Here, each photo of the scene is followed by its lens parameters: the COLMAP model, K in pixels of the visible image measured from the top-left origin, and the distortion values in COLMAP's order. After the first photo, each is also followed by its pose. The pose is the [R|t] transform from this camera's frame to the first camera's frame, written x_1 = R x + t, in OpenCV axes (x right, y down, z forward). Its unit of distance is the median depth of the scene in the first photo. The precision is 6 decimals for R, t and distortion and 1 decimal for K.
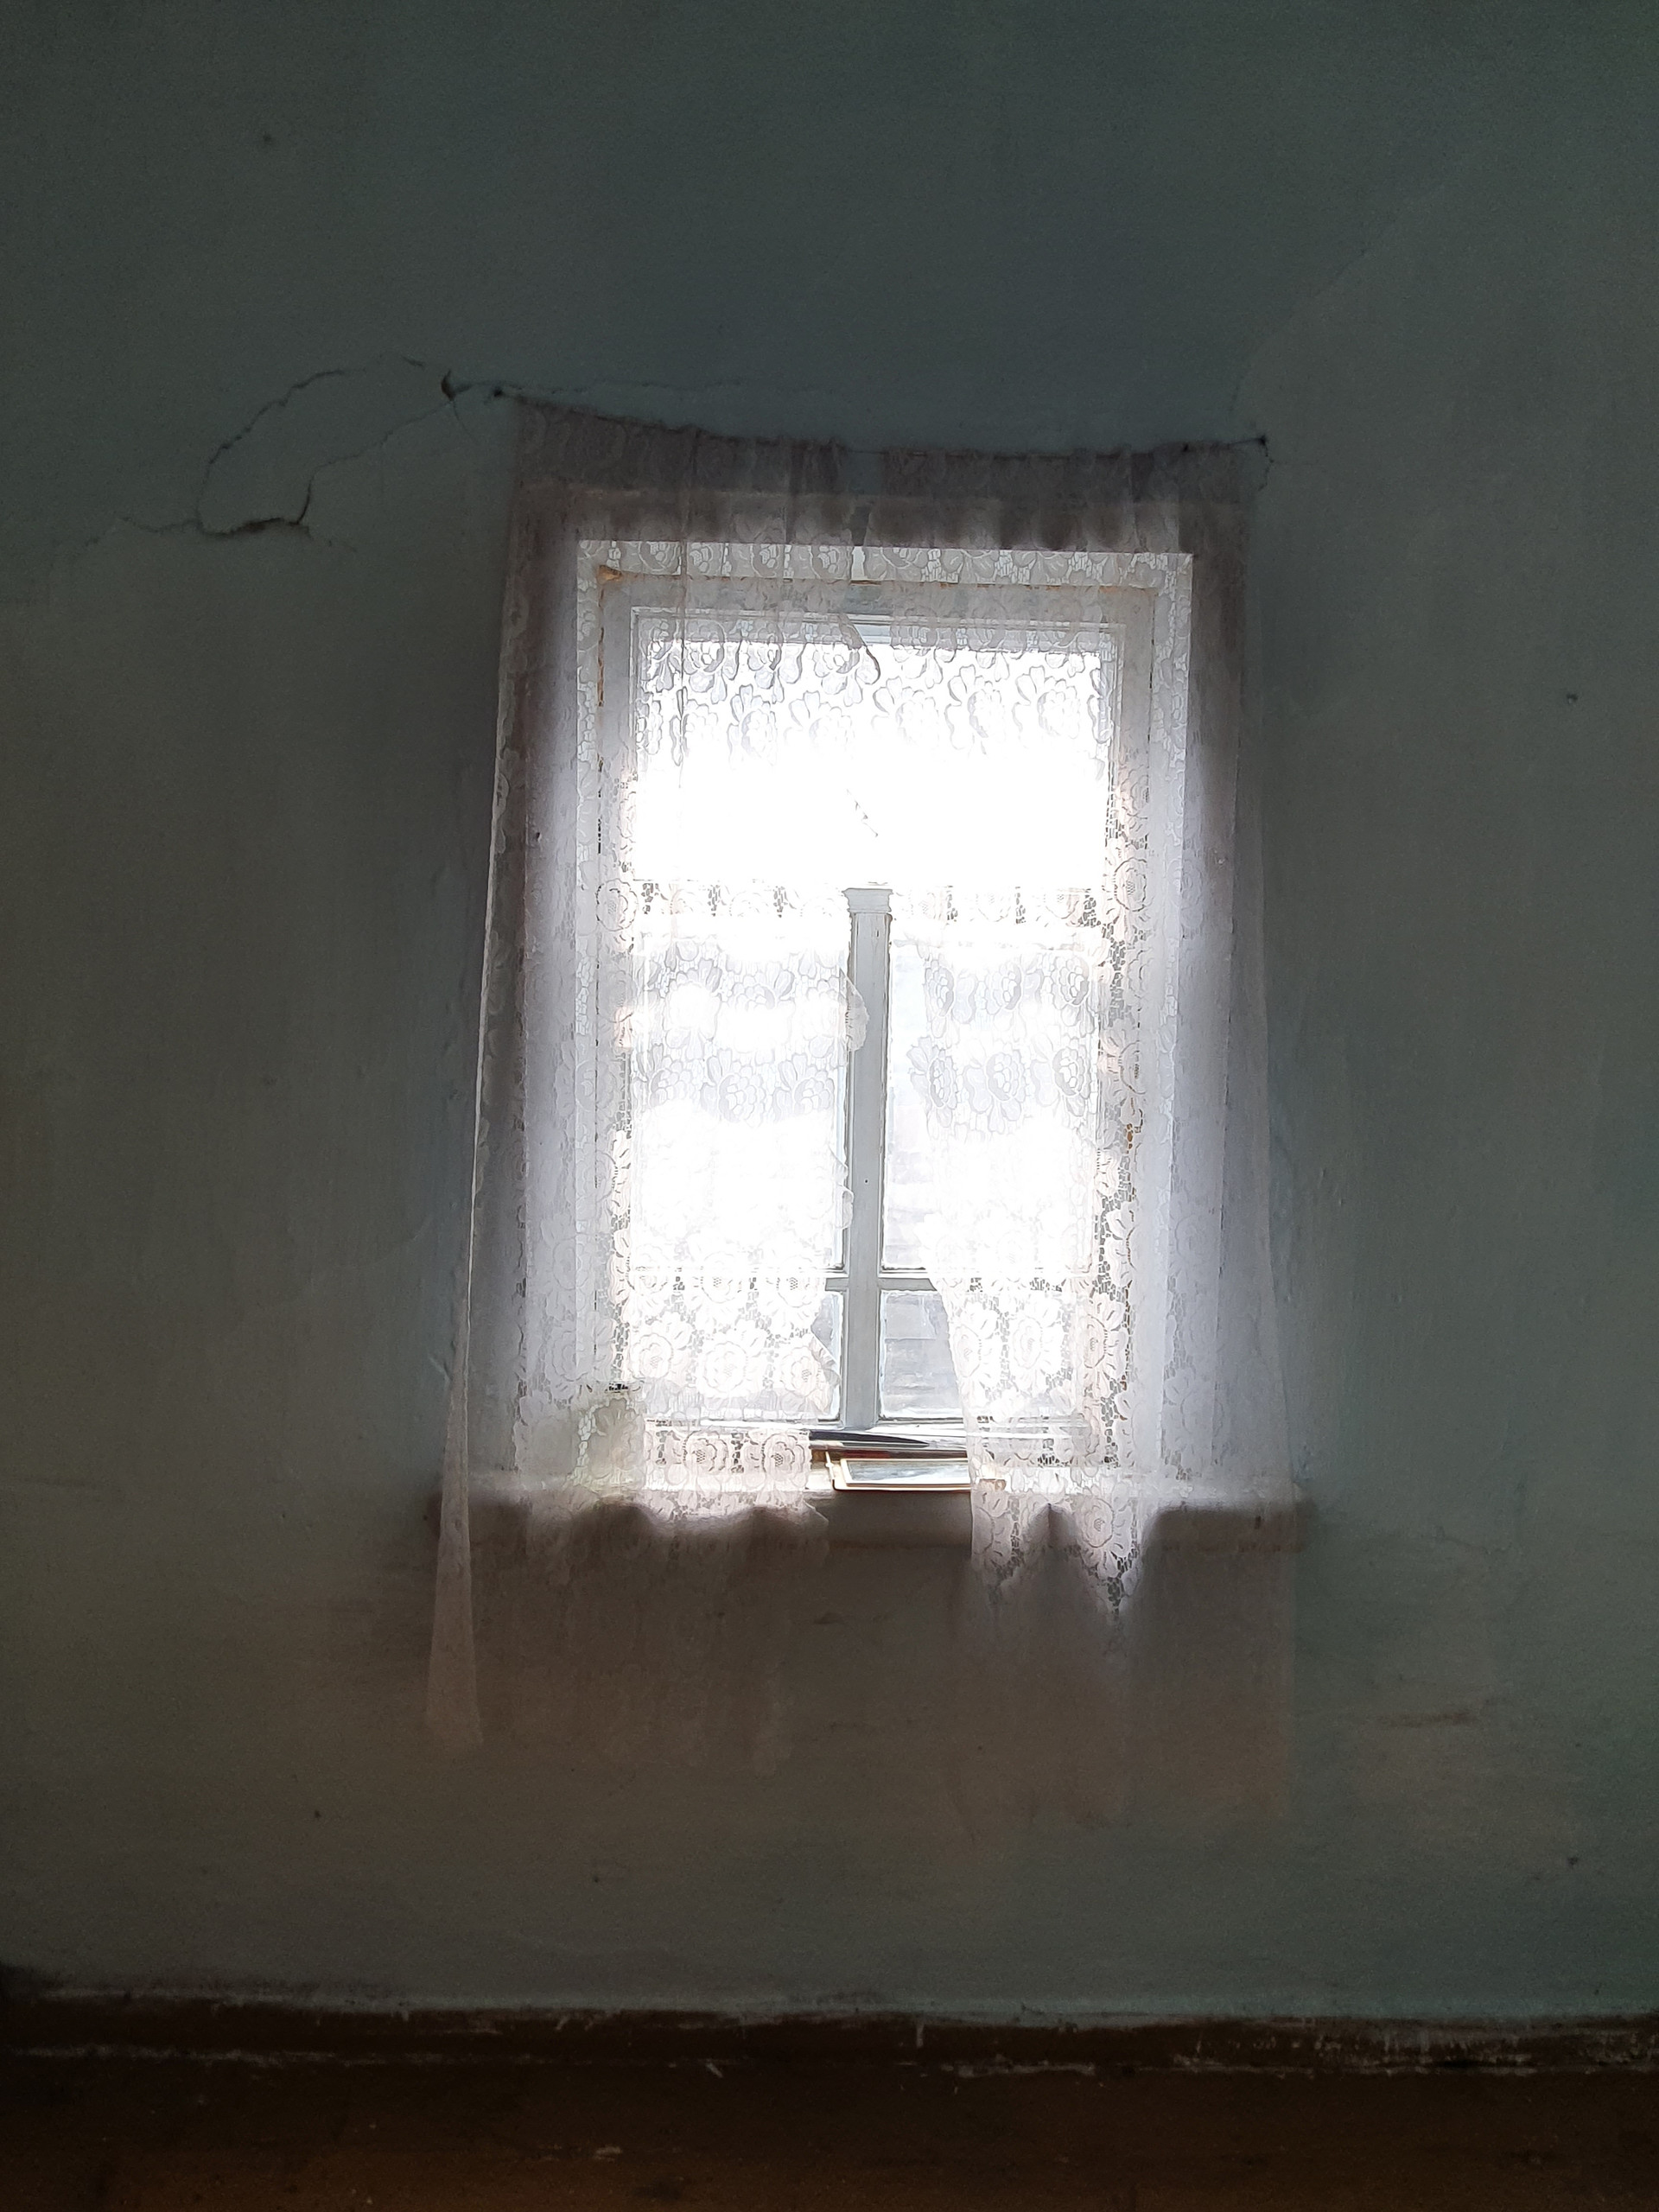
lens RADIAL K [[1666.9, 0, 829.5], [0, 1666.9, 1106.0], [0, 0, 1]] dist [0.018763, -0.006488]
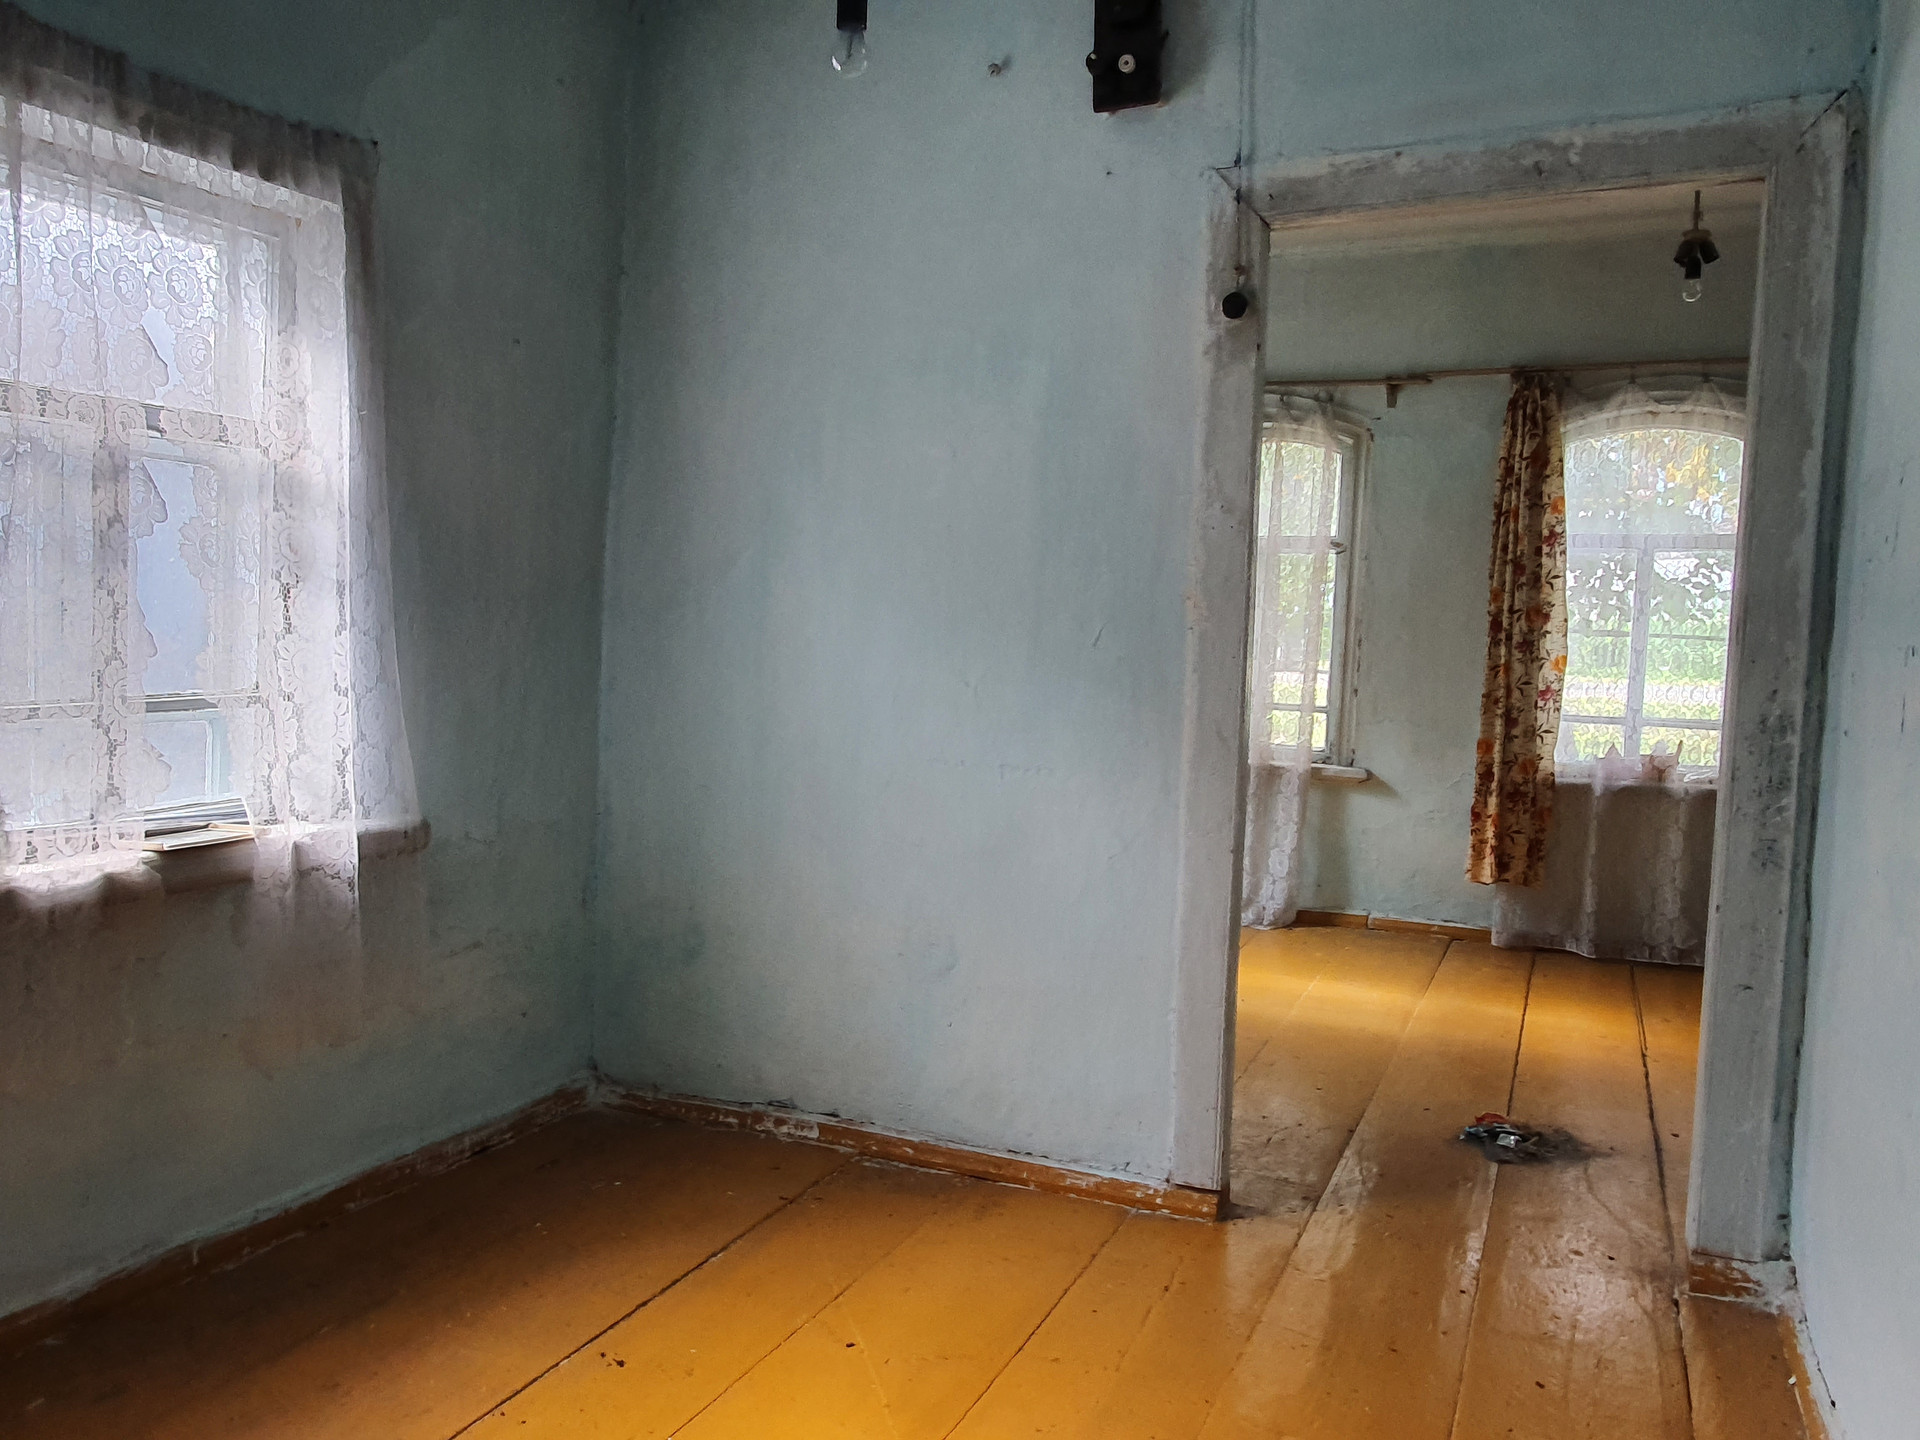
lens RADIAL K [[1446.9, 0, 960.0], [0, 1446.9, 720.0], [0, 0, 1]] dist [0.018763, -0.006488]
pose [[0.460009, -0.071284, 0.885048, -0.729152], [0.038801, 0.997434, 0.060168, 0.078911], [-0.887066, 0.006663, 0.461594, -0.108794]]
